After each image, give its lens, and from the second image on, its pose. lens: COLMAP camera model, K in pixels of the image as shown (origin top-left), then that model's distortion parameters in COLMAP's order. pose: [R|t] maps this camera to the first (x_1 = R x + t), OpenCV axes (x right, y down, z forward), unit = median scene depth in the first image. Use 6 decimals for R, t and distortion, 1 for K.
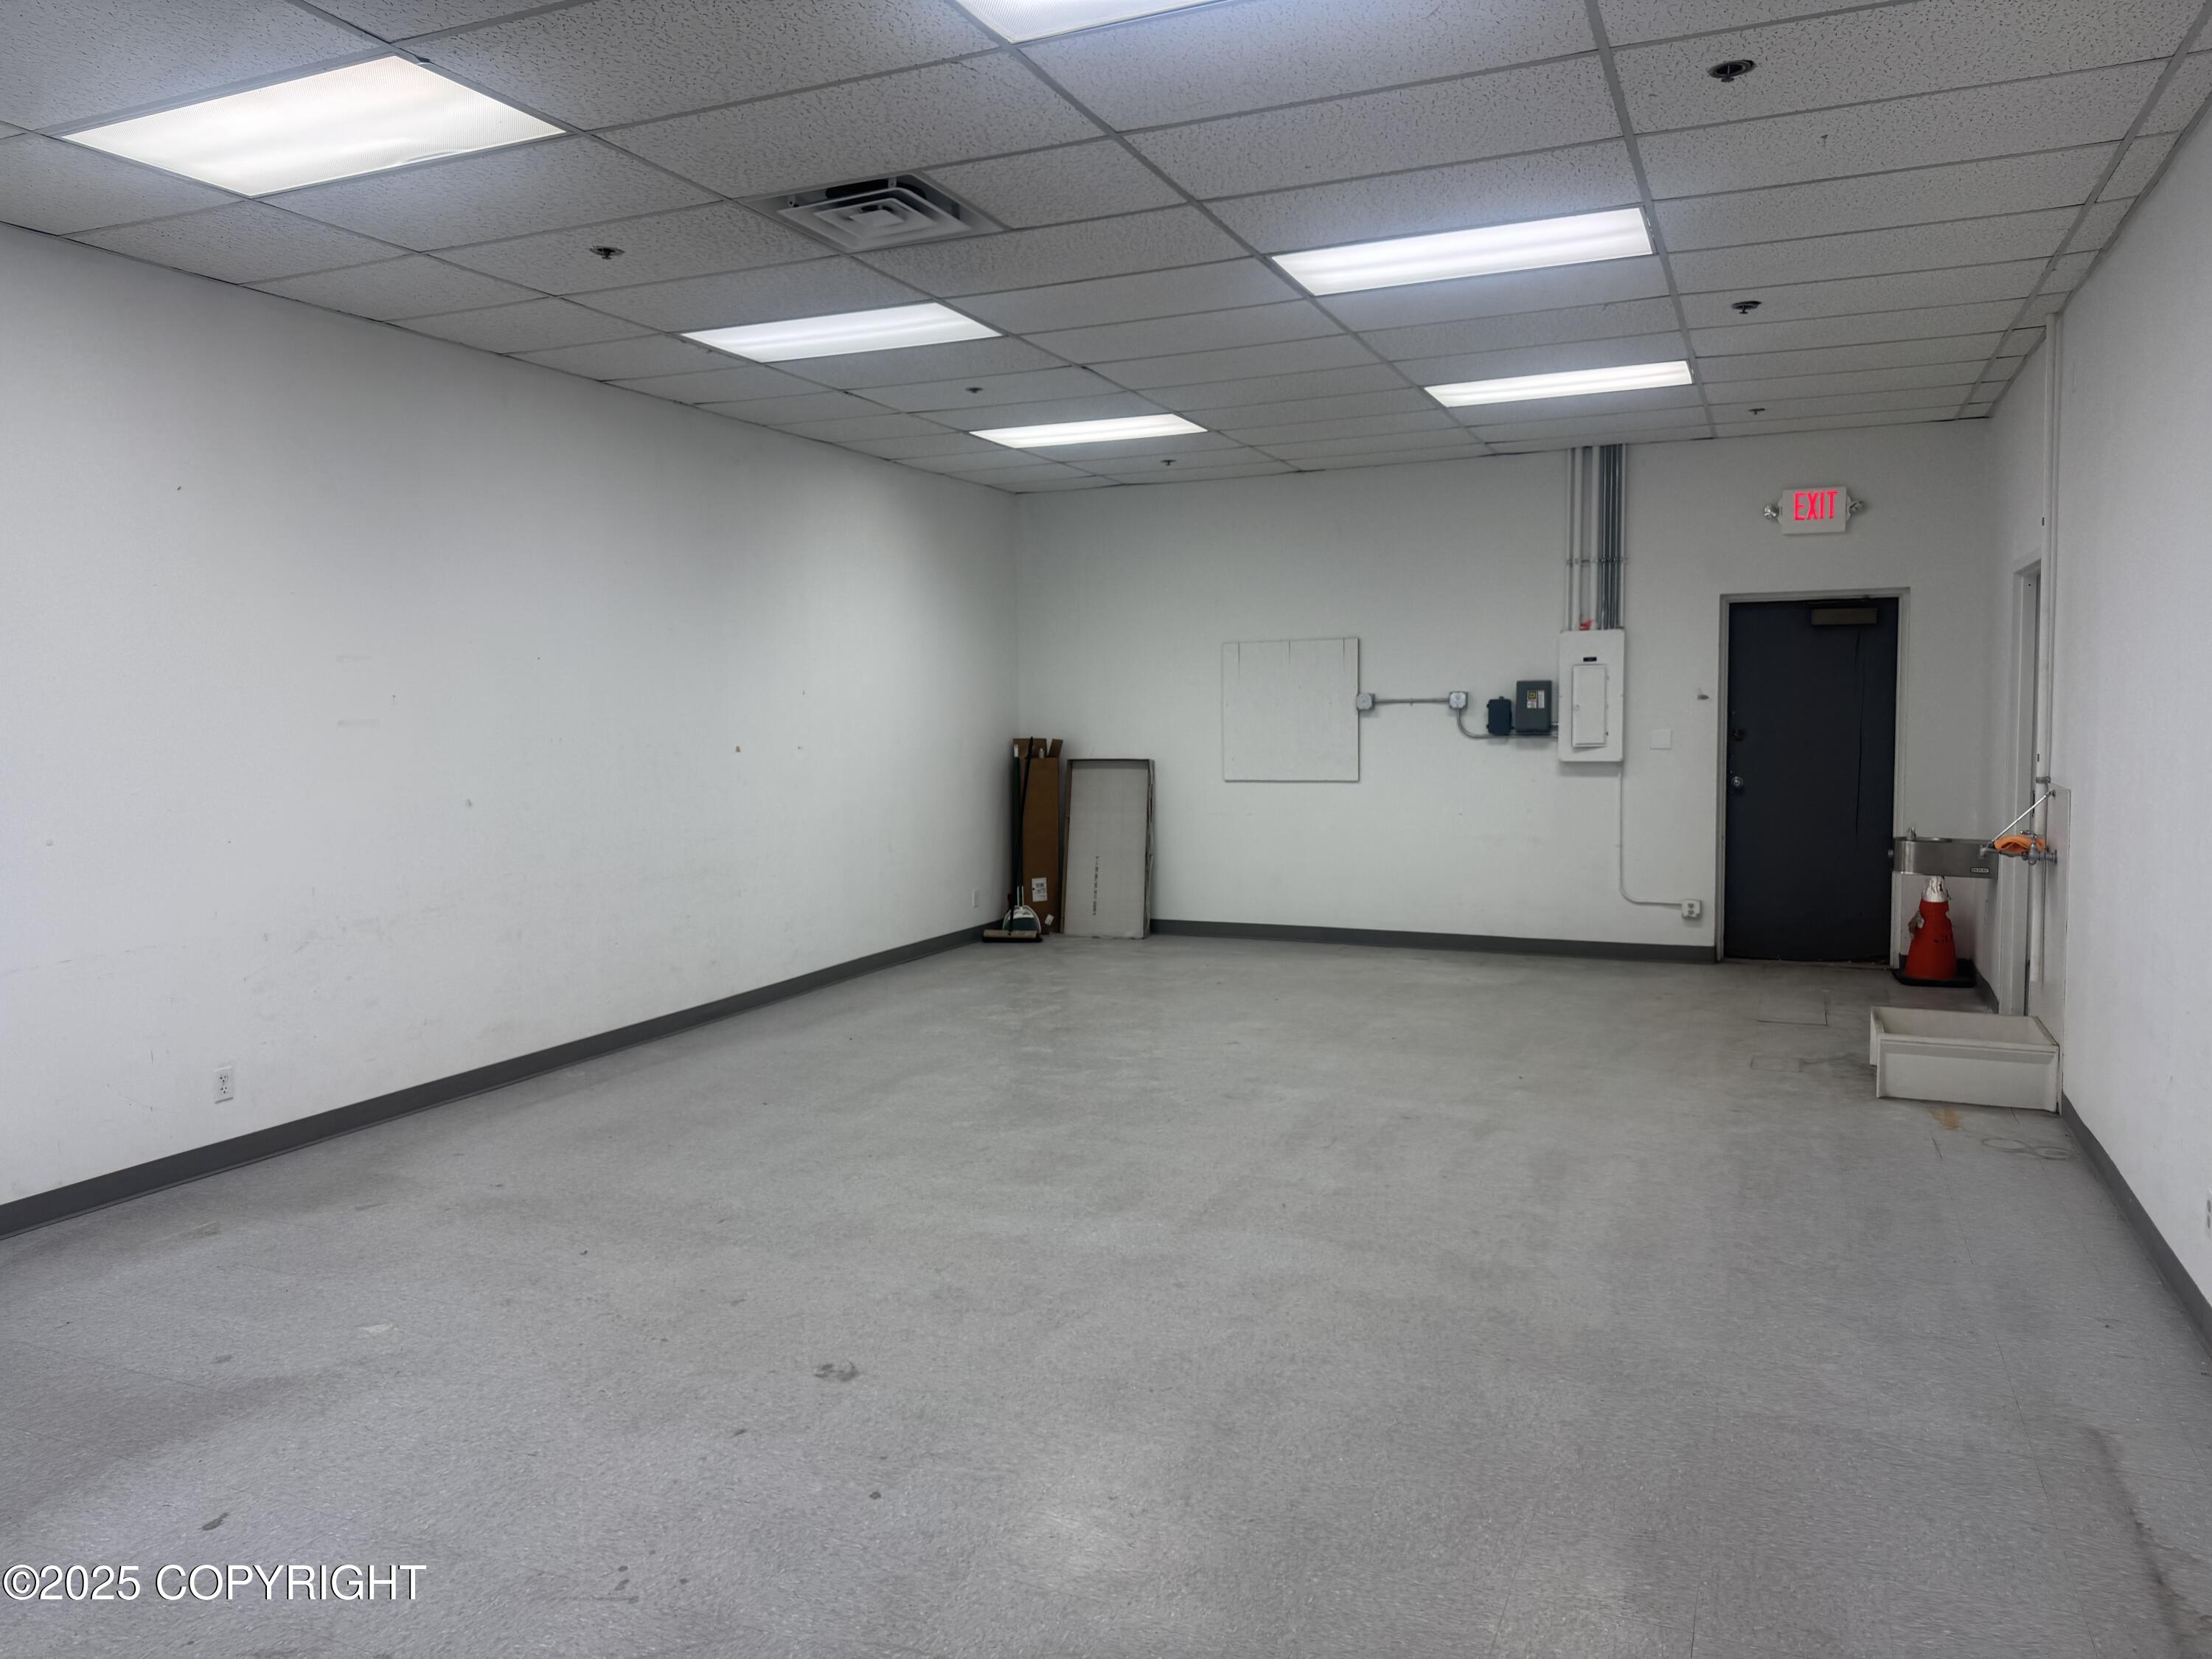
lens RADIAL K [[1548.7, 0, 1093.0], [0, 1548.7, 814.4], [0, 0, 1]] dist [0.131550, -0.241188]
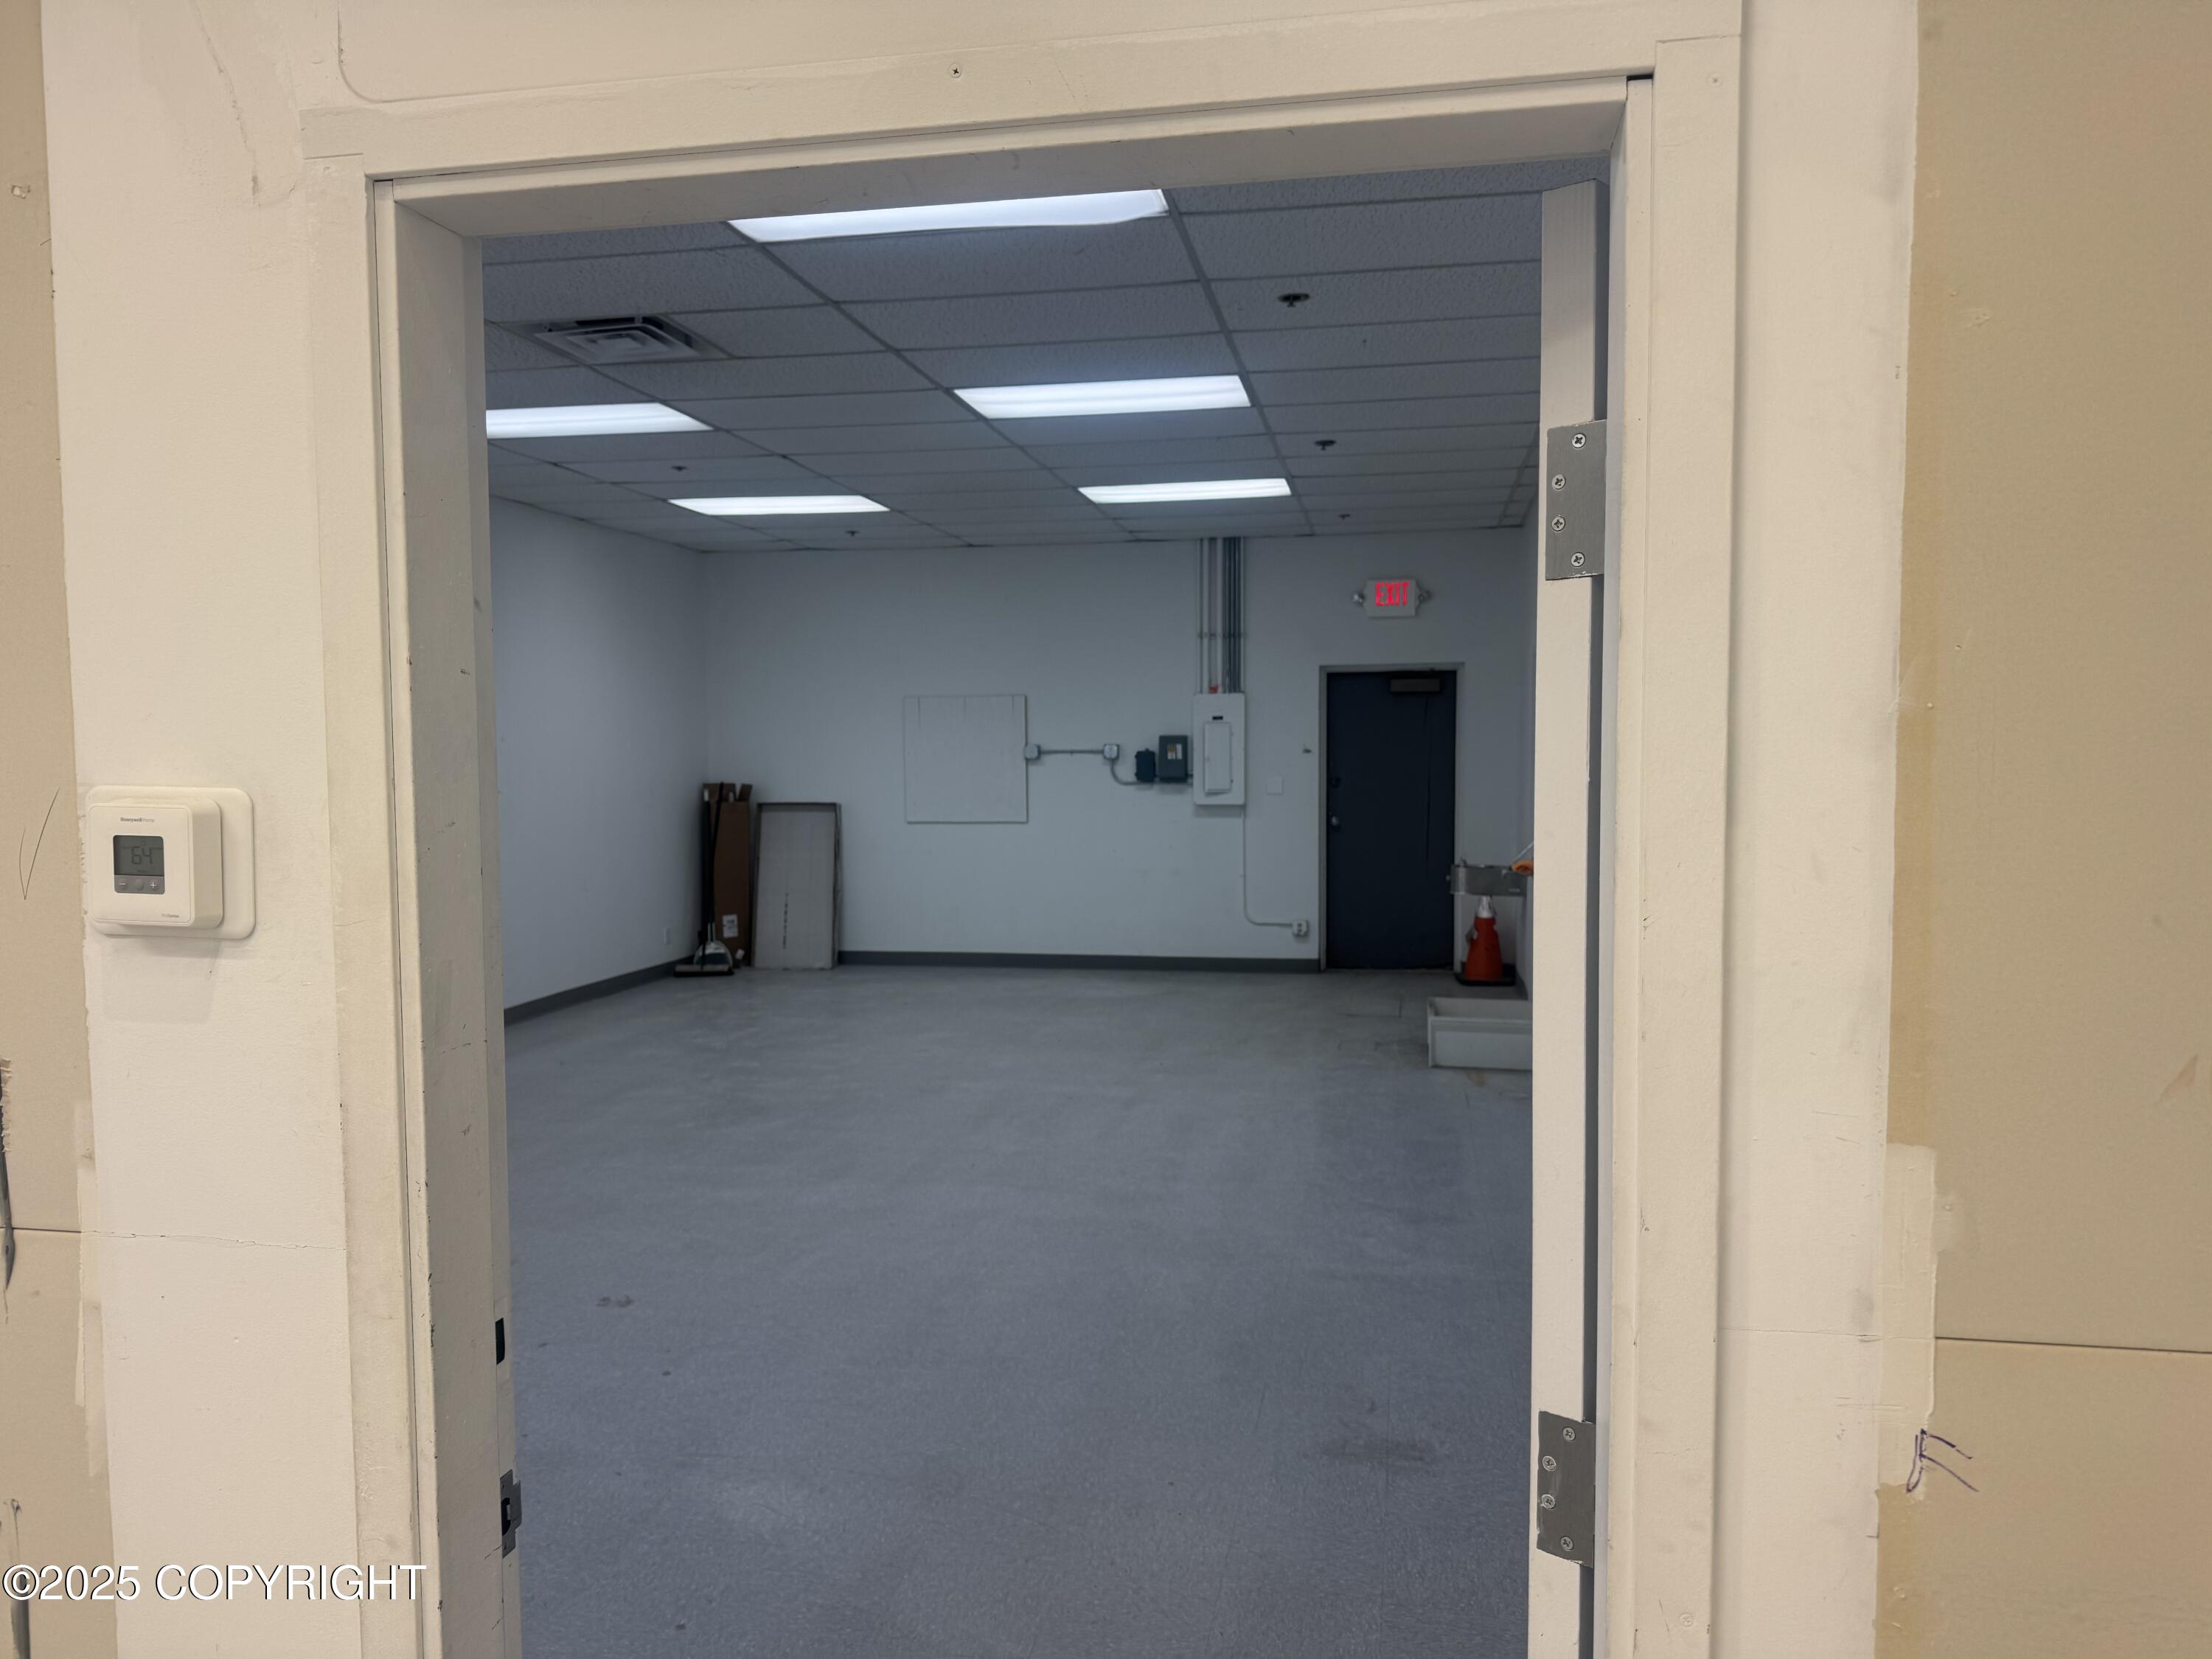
lens RADIAL K [[1534.7, 0, 1106.0], [0, 1534.7, 829.5], [0, 0, 1]] dist [0.238008, -0.001702]
pose [[0.974998, -0.005915, 0.222133, -0.025112], [0.010087, 0.999793, -0.017650, 0.004933], [-0.221982, 0.019449, 0.974857, -0.119912]]
